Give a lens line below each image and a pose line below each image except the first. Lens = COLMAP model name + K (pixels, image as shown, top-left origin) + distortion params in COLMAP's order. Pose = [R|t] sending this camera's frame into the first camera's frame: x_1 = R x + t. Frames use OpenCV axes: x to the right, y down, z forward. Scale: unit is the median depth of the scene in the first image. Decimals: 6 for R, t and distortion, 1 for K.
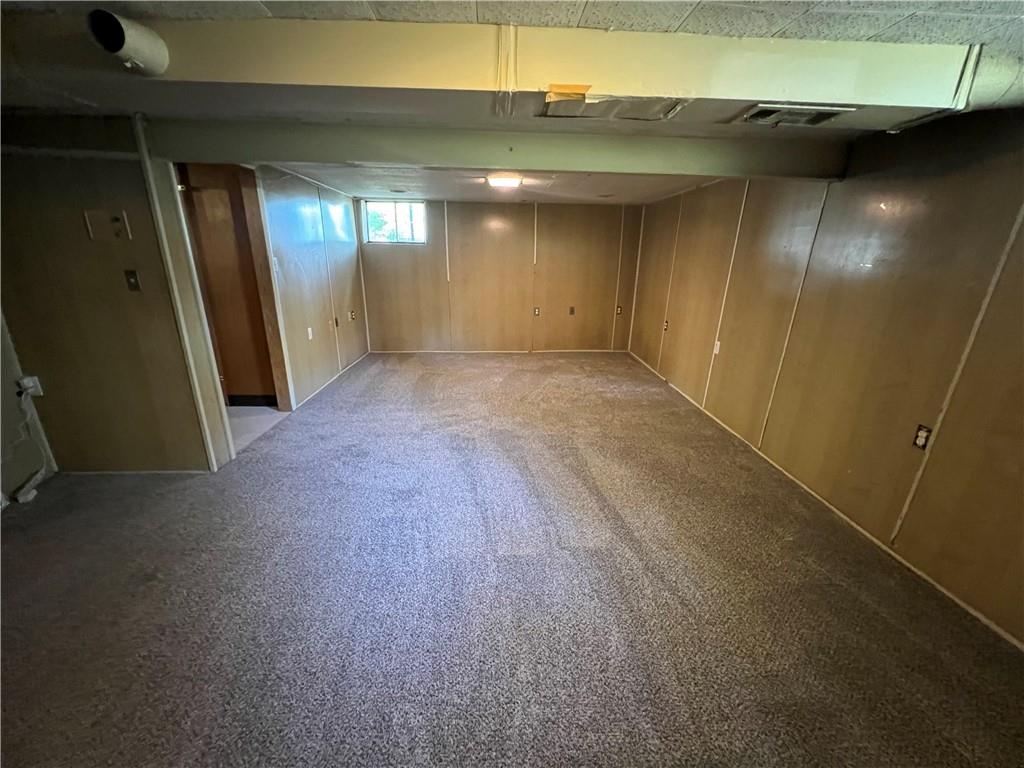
lens RADIAL K [[412.8, 0, 508.8], [0, 412.8, 389.9], [0, 0, 1]] dist [-0.004264, 0.000257]
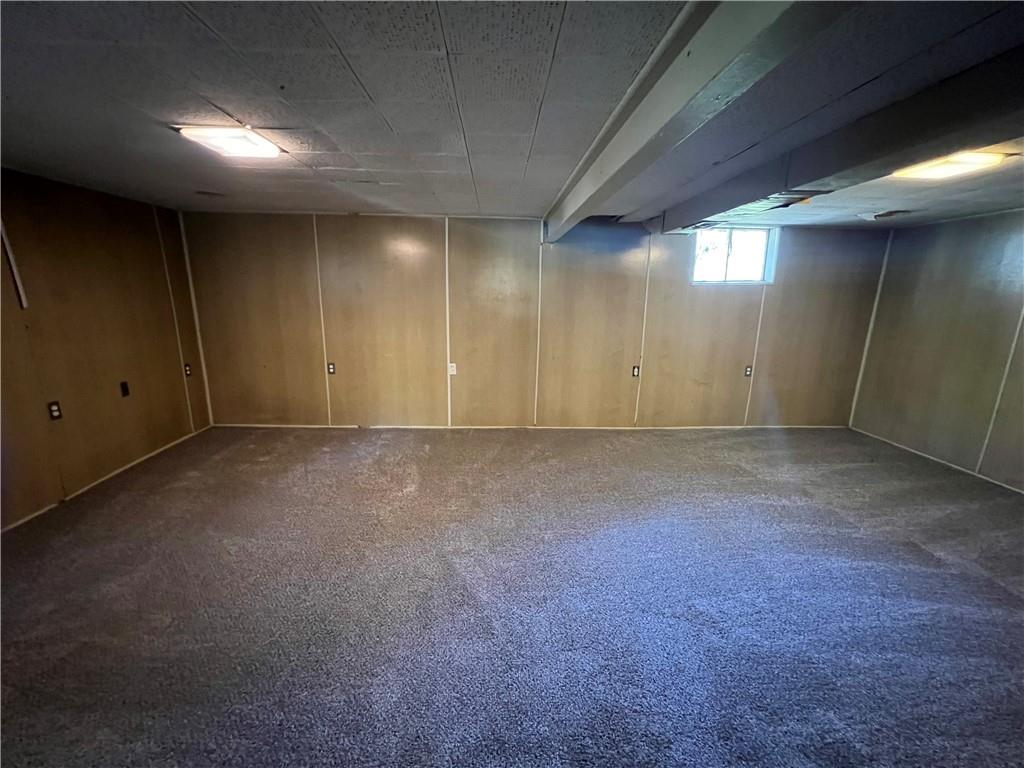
lens RADIAL K [[412.8, 0, 512.6], [0, 412.8, 384.5], [0, 0, 1]] dist [-0.004264, 0.000257]
pose [[-0.010983, -0.240047, 0.970699, -0.467330], [0.301436, 0.924804, 0.232108, -0.219776], [-0.953423, 0.295153, 0.062202, 0.638984]]
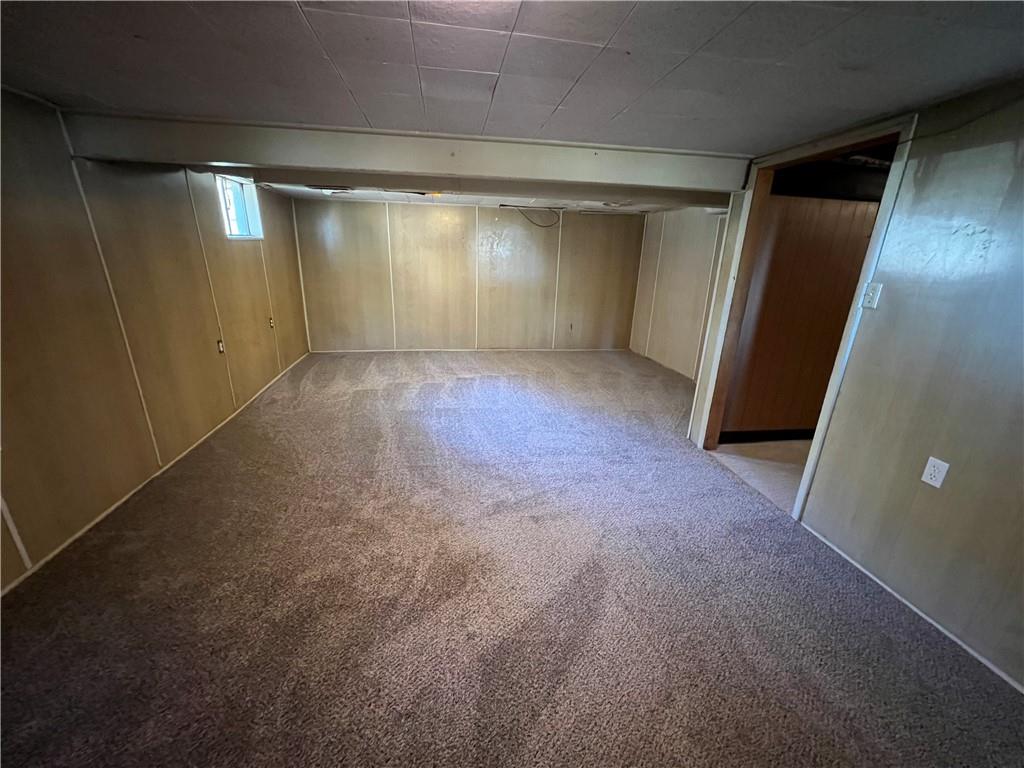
lens RADIAL K [[408.8, 0, 511.7], [0, 408.8, 387.7], [0, 0, 1]] dist [-0.000058, -0.000002]
pose [[-0.991095, 0.001087, -0.133151, -0.012551], [-0.078847, 0.801019, 0.593424, -0.371637], [0.107302, 0.598638, -0.793800, 1.107537]]
